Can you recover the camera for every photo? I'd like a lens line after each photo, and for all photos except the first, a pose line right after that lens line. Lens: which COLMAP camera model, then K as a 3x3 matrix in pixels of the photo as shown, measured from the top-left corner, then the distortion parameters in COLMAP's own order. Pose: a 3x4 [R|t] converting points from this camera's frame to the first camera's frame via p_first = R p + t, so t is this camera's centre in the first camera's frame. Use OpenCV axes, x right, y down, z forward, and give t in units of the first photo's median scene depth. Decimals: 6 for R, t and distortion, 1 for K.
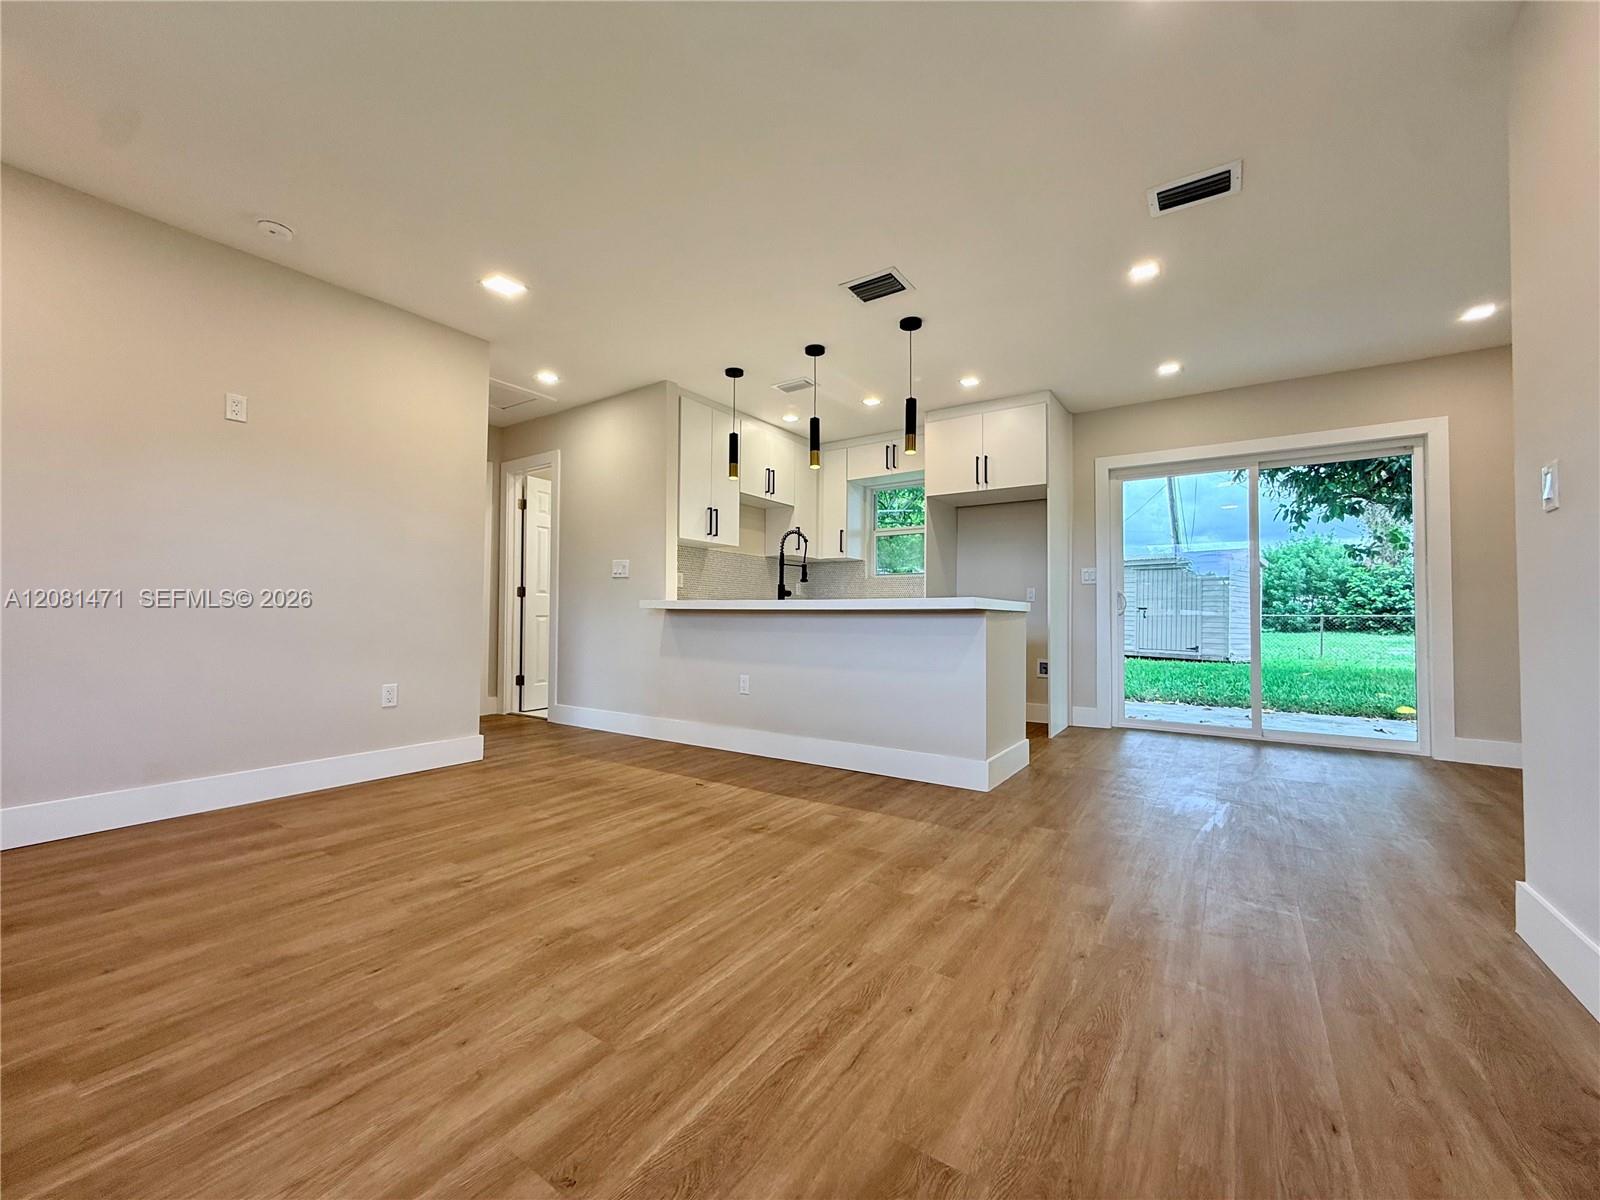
lens RADIAL K [[640.2, 0, 798.1], [0, 640.2, 605.6], [0, 0, 1]] dist [-0.001592, 0.000252]
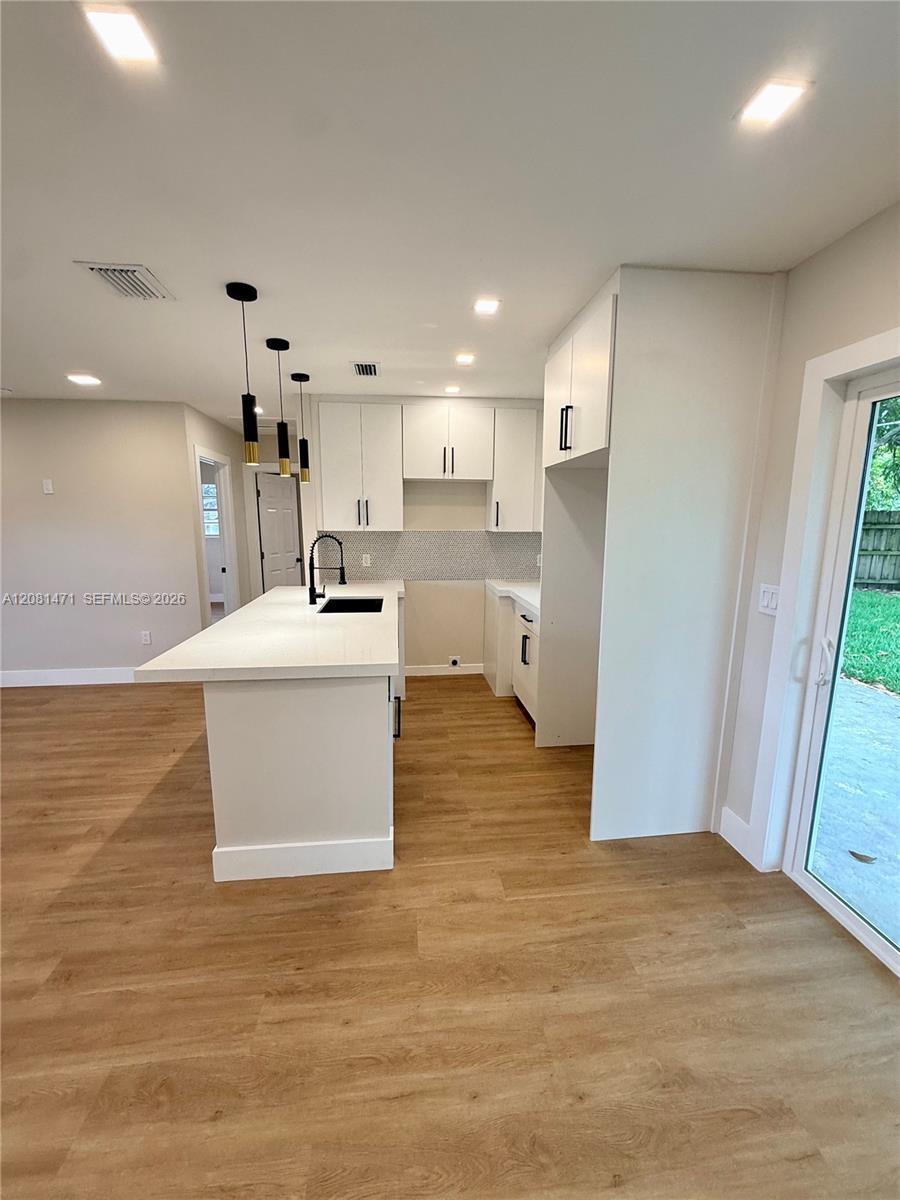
lens RADIAL K [[480.2, 0, 451.0], [0, 480.2, 601.4], [0, 0, 1]] dist [-0.001592, 0.000252]
pose [[0.647059, 0.127813, -0.751650, 1.235884], [0.014617, 0.983588, 0.179835, -0.256072], [0.762300, -0.127351, 0.634571, 1.152693]]
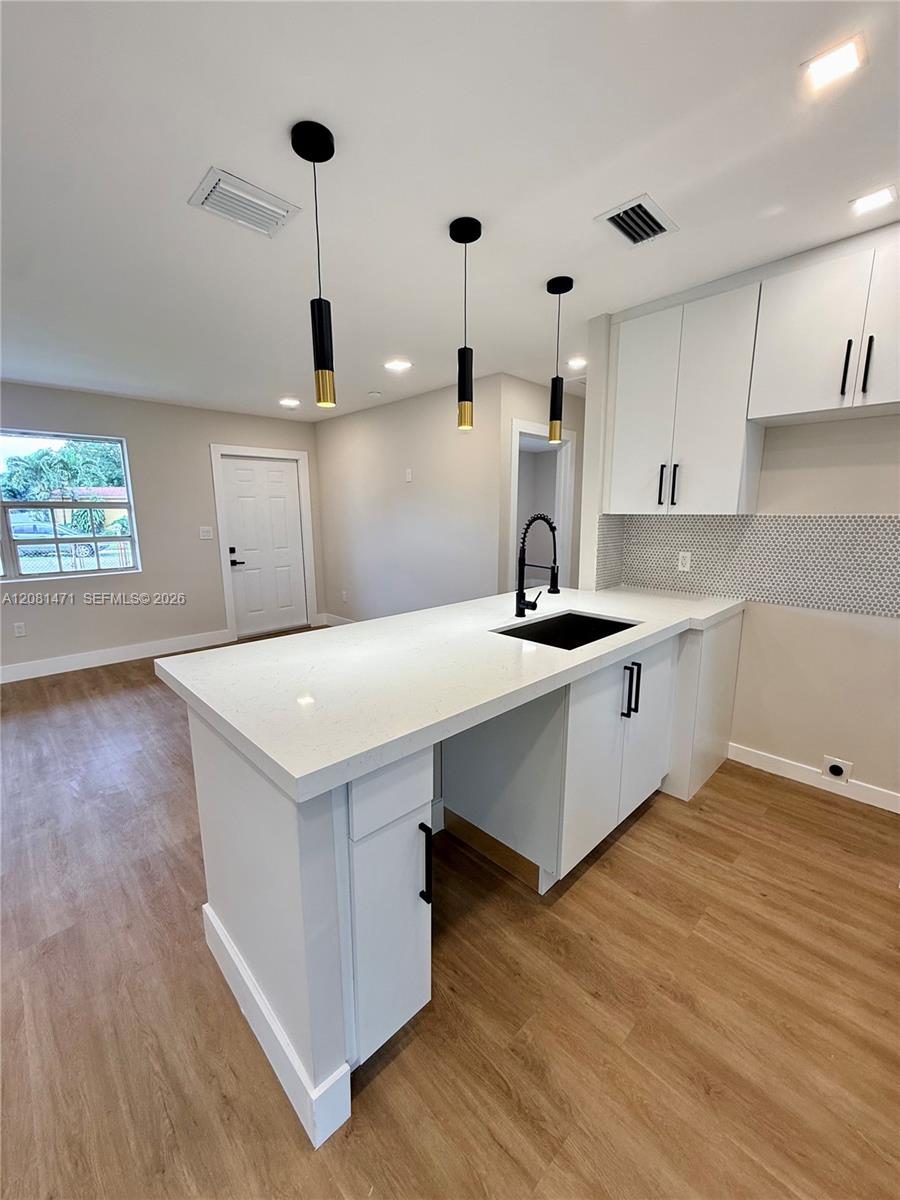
lens RADIAL K [[480.2, 0, 451.5], [0, 480.2, 600.3], [0, 0, 1]] dist [-0.001592, 0.000252]
pose [[-0.205573, 0.173801, -0.963085, 0.887817], [0.021096, 0.984662, 0.173192, -0.206150], [0.978414, 0.015286, -0.206086, 1.782127]]
